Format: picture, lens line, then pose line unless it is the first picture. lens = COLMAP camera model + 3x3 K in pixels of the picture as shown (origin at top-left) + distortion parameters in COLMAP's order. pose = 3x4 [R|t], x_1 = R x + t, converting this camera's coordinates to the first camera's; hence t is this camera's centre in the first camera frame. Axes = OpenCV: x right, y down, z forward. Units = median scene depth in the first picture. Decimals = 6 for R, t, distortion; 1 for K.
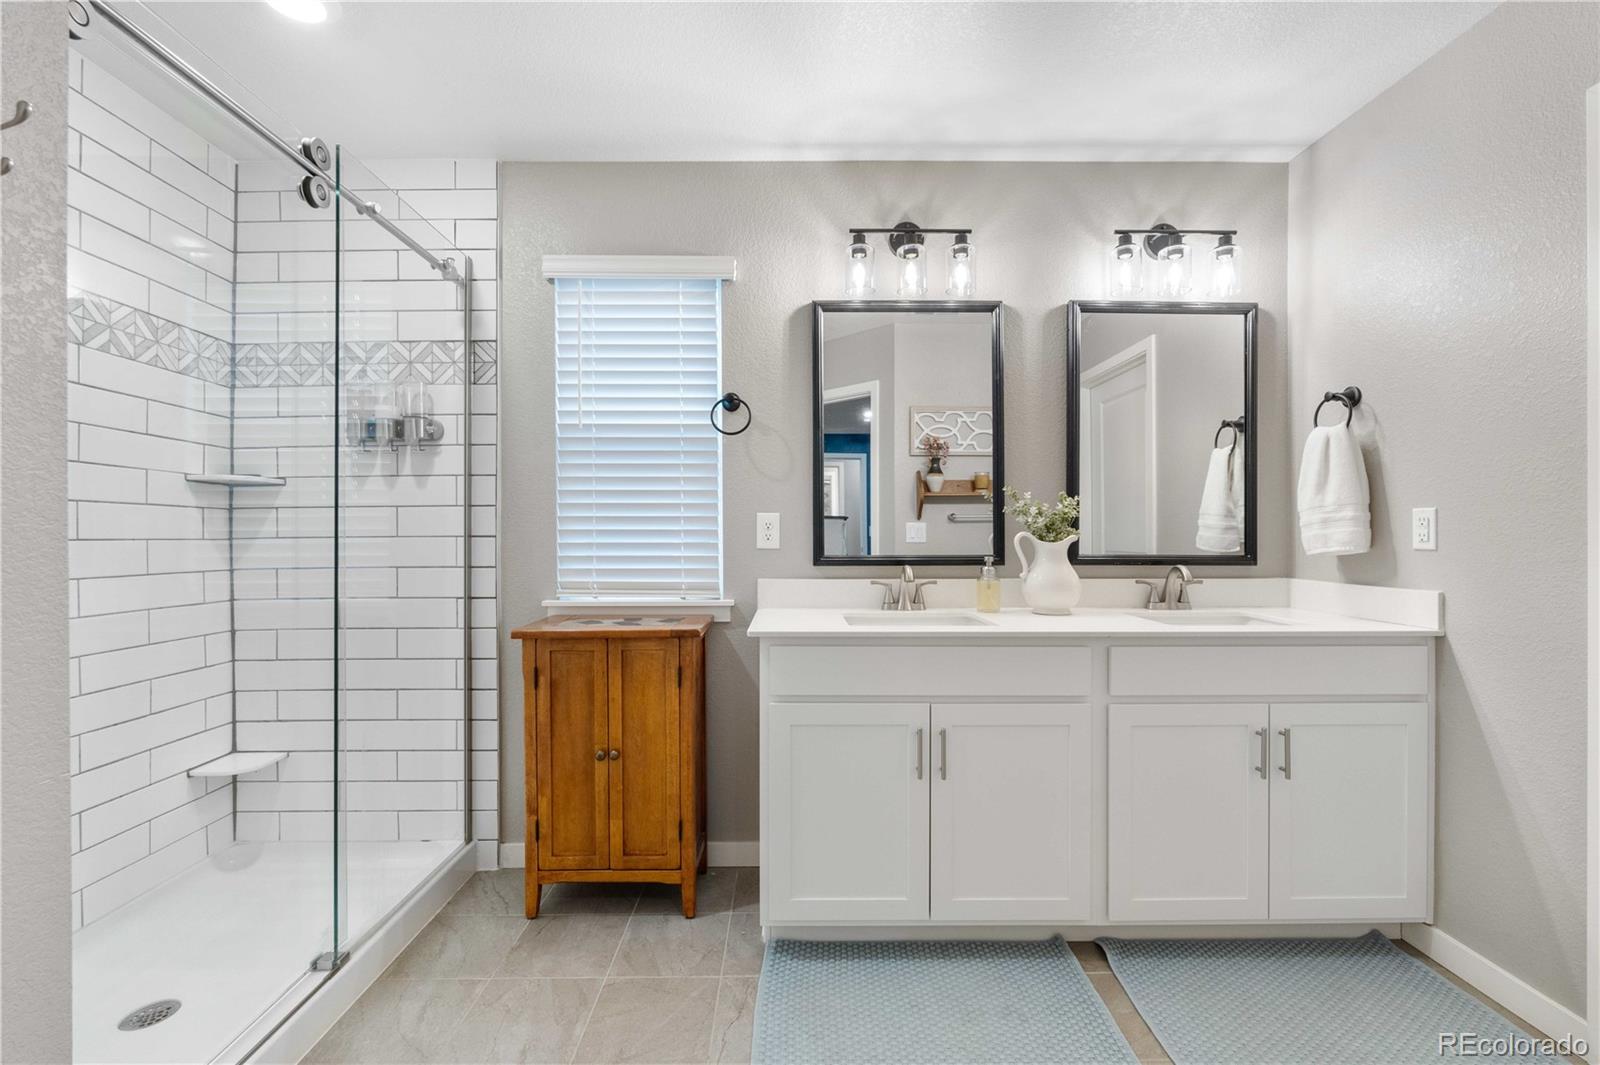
lens RADIAL K [[712.0, 0, 786.8], [0, 712.0, 534.9], [0, 0, 1]] dist [-0.005316, 0.000162]
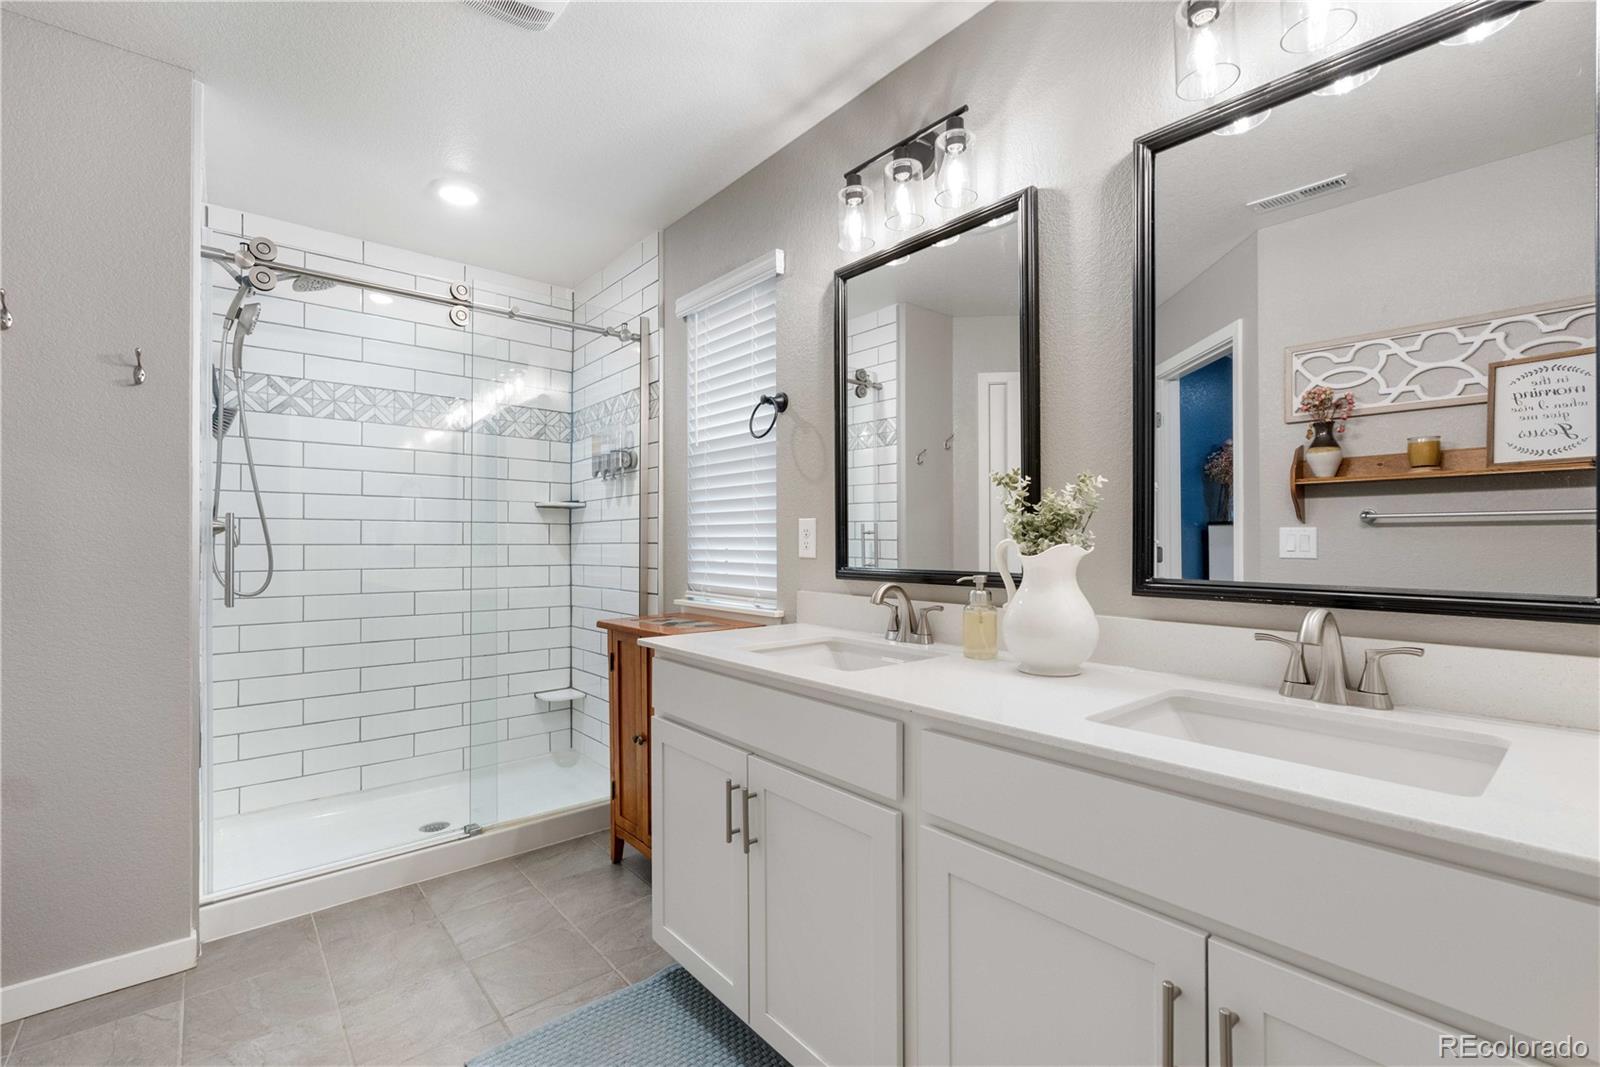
lens RADIAL K [[712.0, 0, 793.2], [0, 712.0, 540.4], [0, 0, 1]] dist [-0.005316, 0.000162]
pose [[0.634221, 0.000471, -0.773152, 0.664927], [-0.006095, 0.999972, -0.004391, 0.001240], [0.773128, 0.007497, 0.634206, 0.414020]]
